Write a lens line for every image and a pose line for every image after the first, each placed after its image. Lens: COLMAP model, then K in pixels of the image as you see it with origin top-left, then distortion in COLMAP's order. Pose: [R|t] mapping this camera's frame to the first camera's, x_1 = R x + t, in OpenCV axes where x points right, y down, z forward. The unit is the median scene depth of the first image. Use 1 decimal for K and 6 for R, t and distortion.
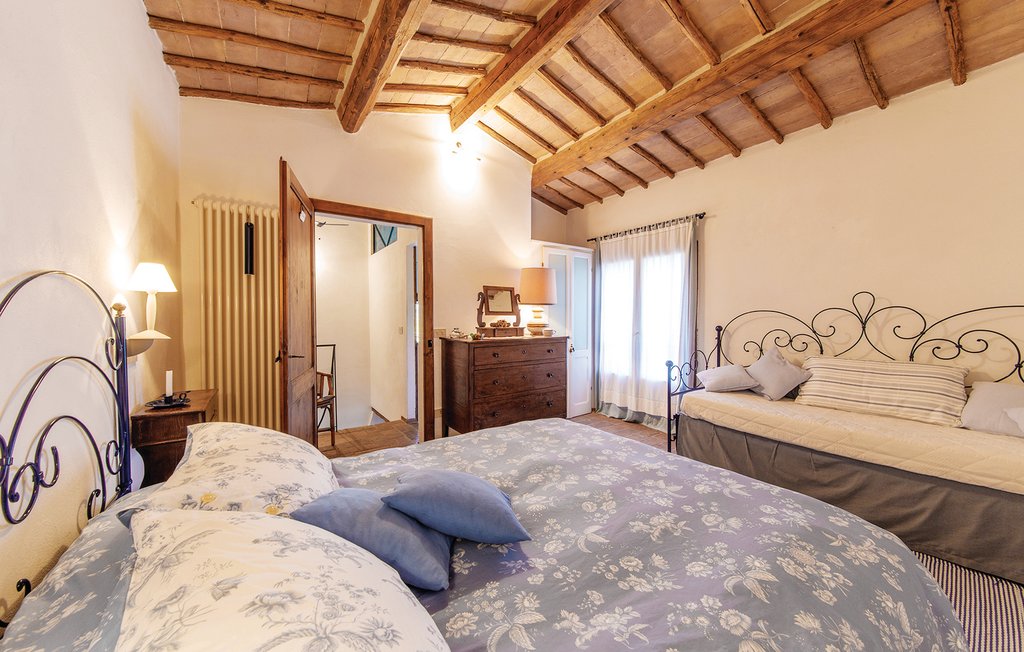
lens RADIAL K [[376.2, 0, 488.8], [0, 376.2, 325.7], [0, 0, 1]] dist [-0.000669, 0.000059]
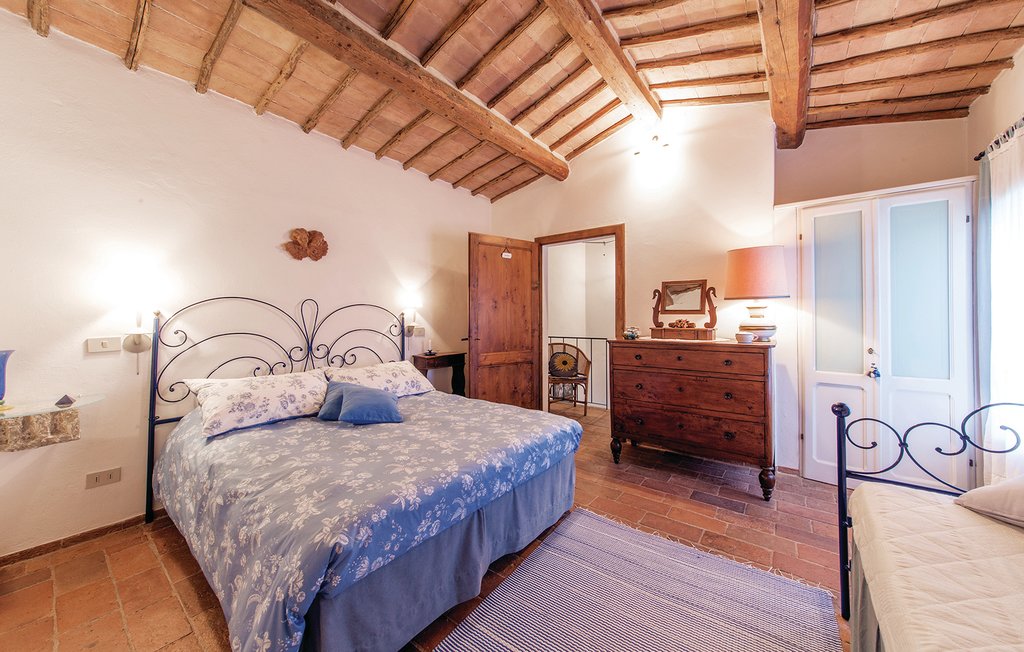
lens RADIAL K [[362.6, 0, 512.3], [0, 362.6, 312.8], [0, 0, 1]] dist [0.001609, 0.000338]
pose [[0.303796, -0.009871, -0.952686, 1.078887], [-0.016079, 0.999751, -0.015486, -0.017803], [0.952601, 0.020023, 0.303562, 0.578863]]
